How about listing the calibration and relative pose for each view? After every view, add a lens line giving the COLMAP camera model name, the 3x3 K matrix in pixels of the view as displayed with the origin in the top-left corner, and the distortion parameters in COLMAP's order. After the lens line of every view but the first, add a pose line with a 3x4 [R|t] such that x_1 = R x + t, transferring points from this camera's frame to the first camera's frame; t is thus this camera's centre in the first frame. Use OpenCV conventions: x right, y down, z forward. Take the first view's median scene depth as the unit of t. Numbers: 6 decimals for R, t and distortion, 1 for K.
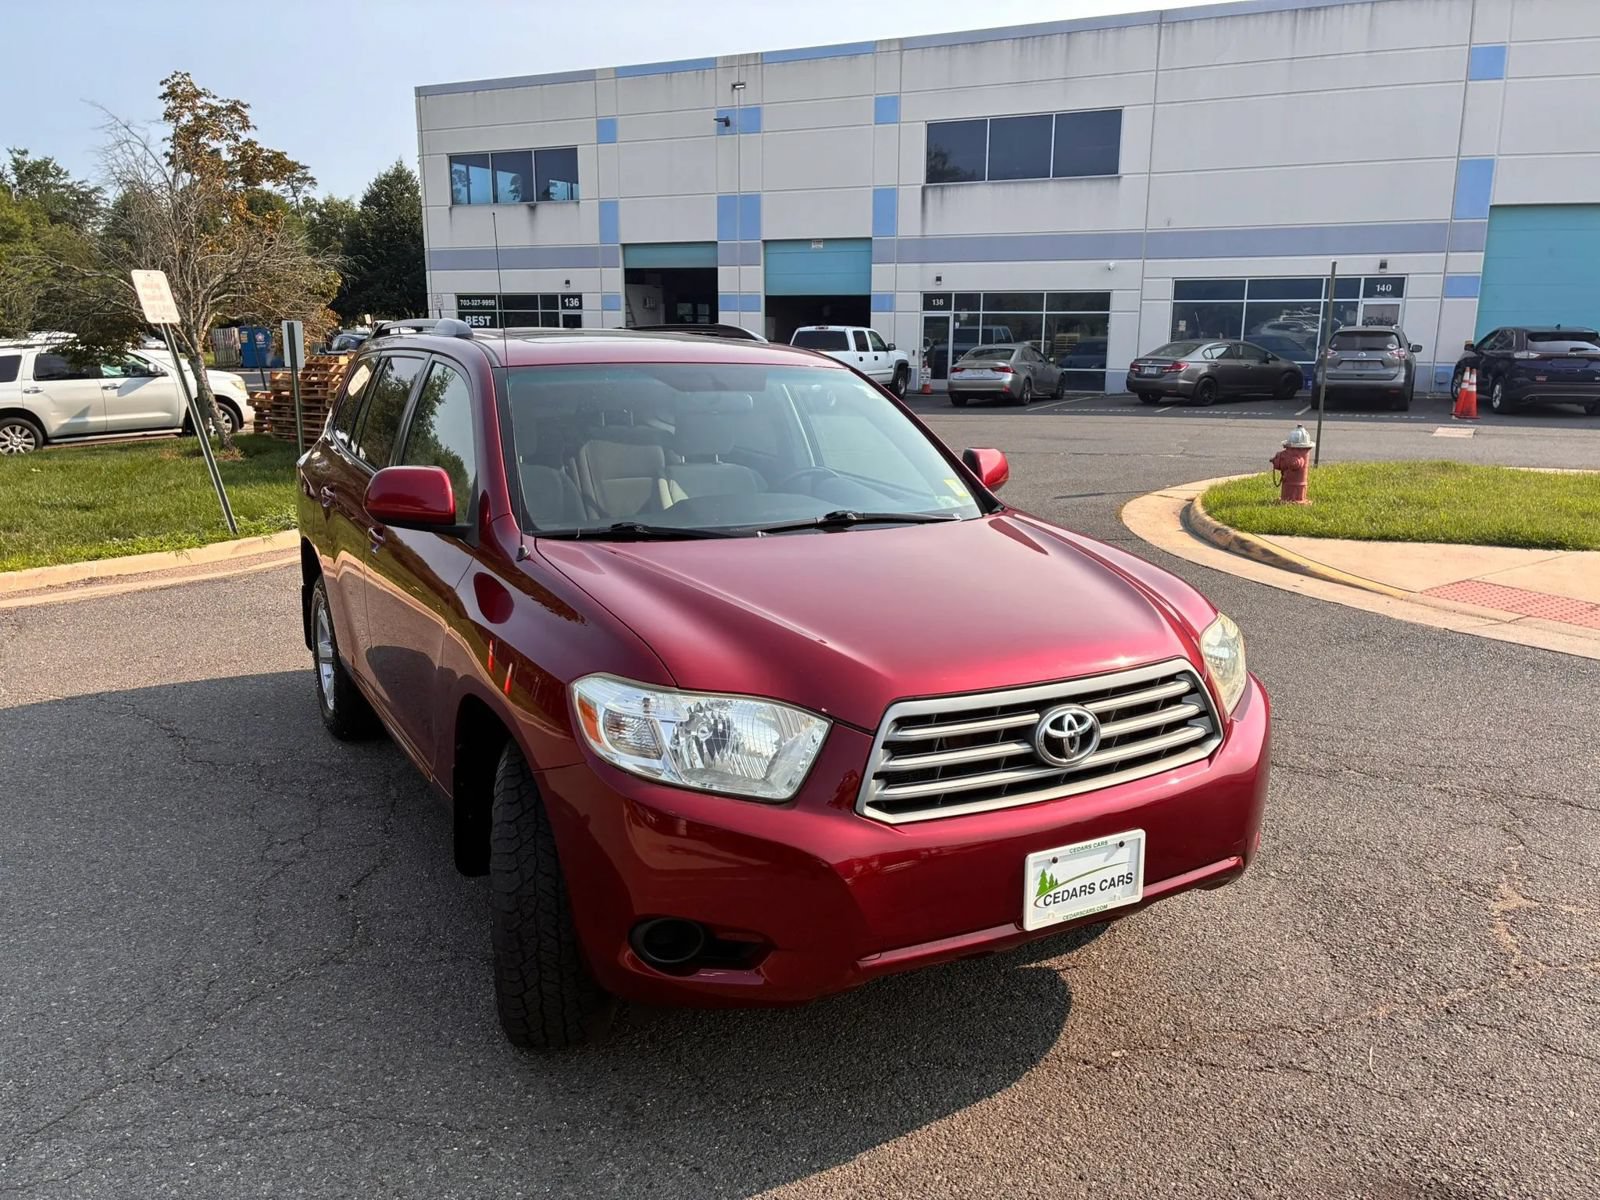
lens RADIAL K [[1215.4, 0, 798.5], [0, 1215.4, 599.5], [0, 0, 1]] dist [0.053625, -0.067056]
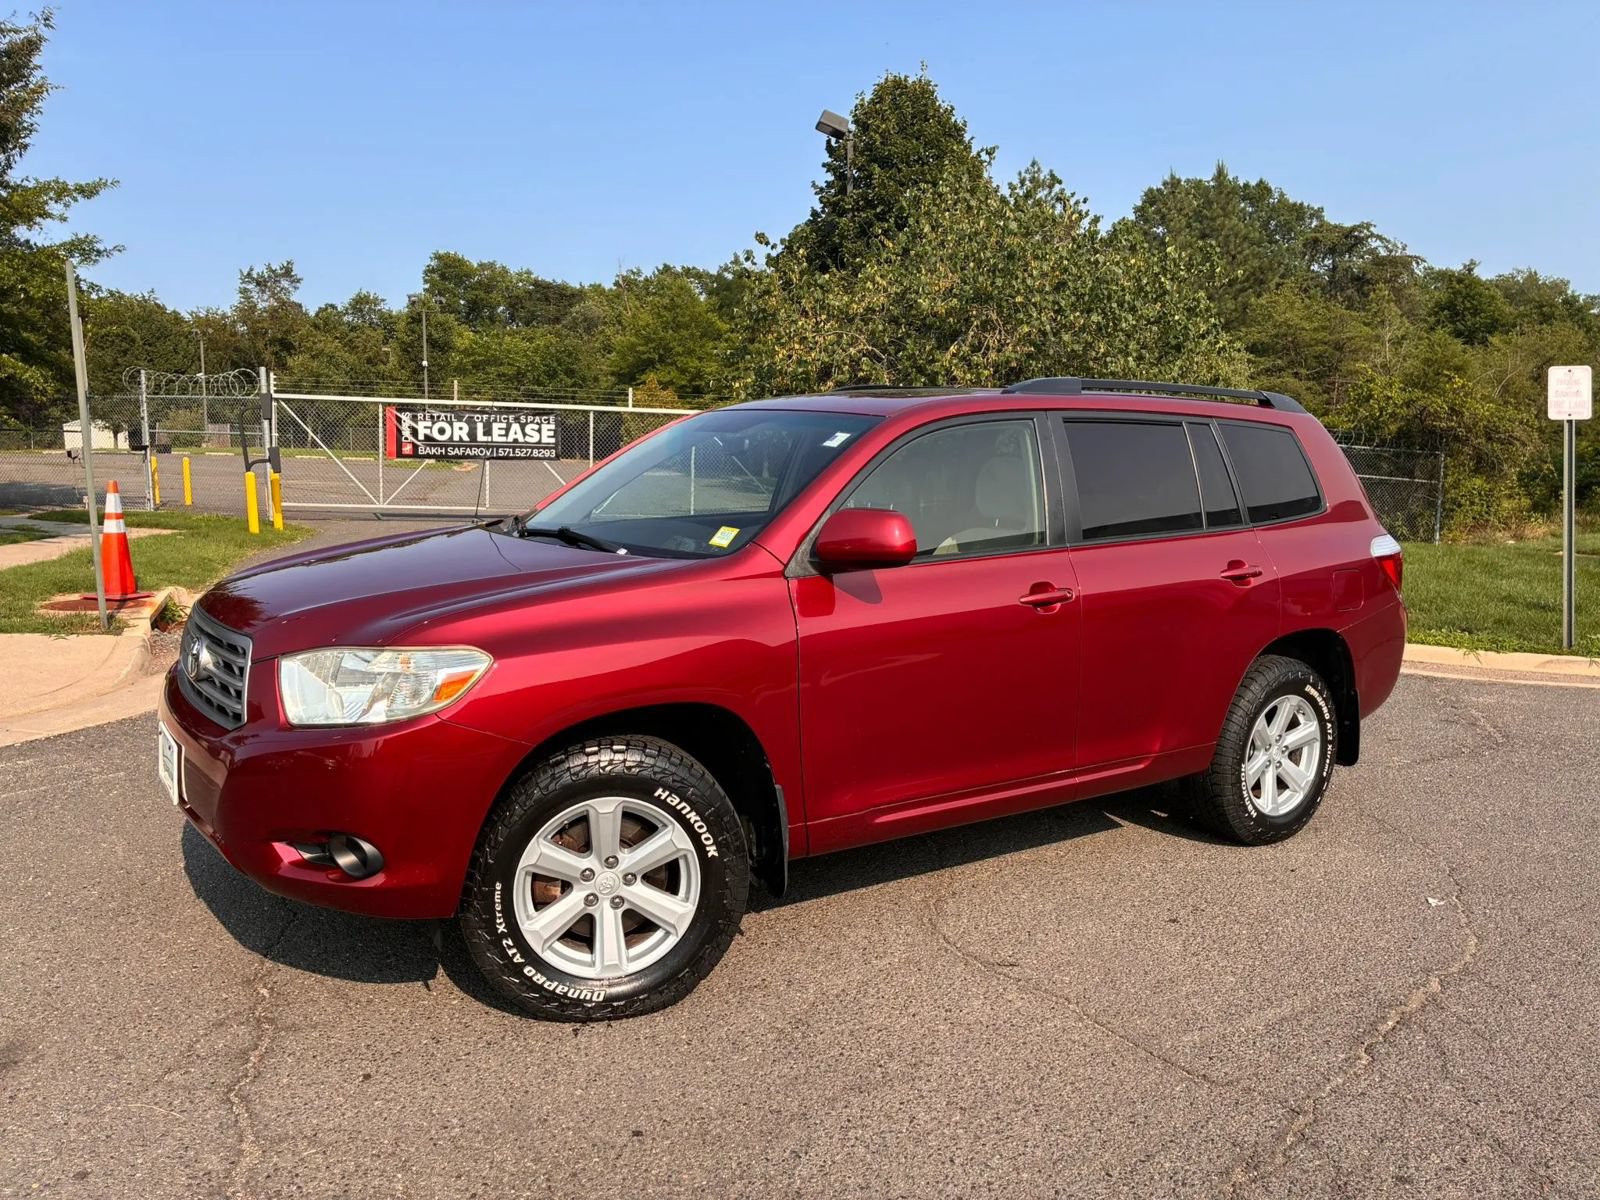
lens RADIAL K [[1215.4, 0, 794.3], [0, 1215.4, 588.0], [0, 0, 1]] dist [0.053625, -0.067056]
pose [[0.084621, 0.115851, -0.989655, 0.691888], [-0.225820, 0.969604, 0.094194, -0.101015], [0.970487, 0.215513, 0.108210, 0.641850]]
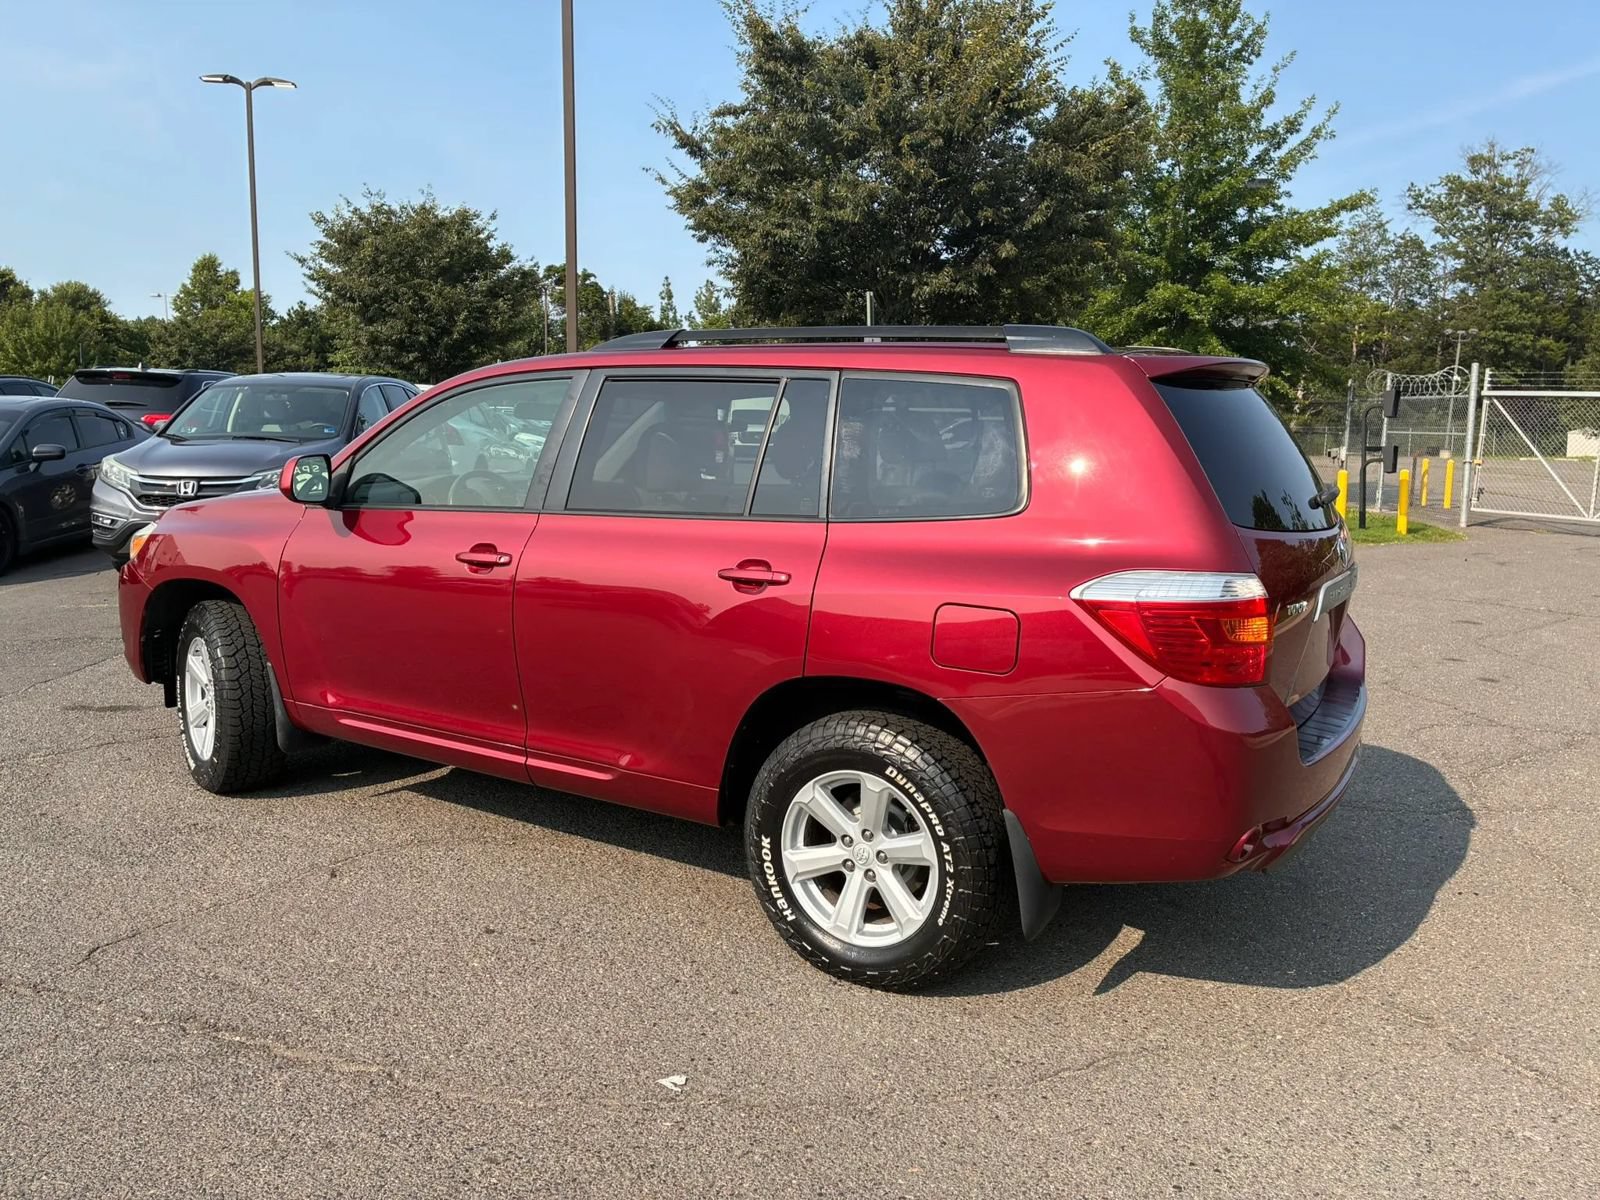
lens RADIAL K [[1215.4, 0, 802.1], [0, 1215.4, 591.9], [0, 0, 1]] dist [0.053625, -0.067056]
pose [[-0.873111, 0.043844, -0.485546, 0.212265], [-0.128877, 0.939761, 0.316606, -0.278236], [0.470179, 0.339007, -0.814865, 1.472909]]
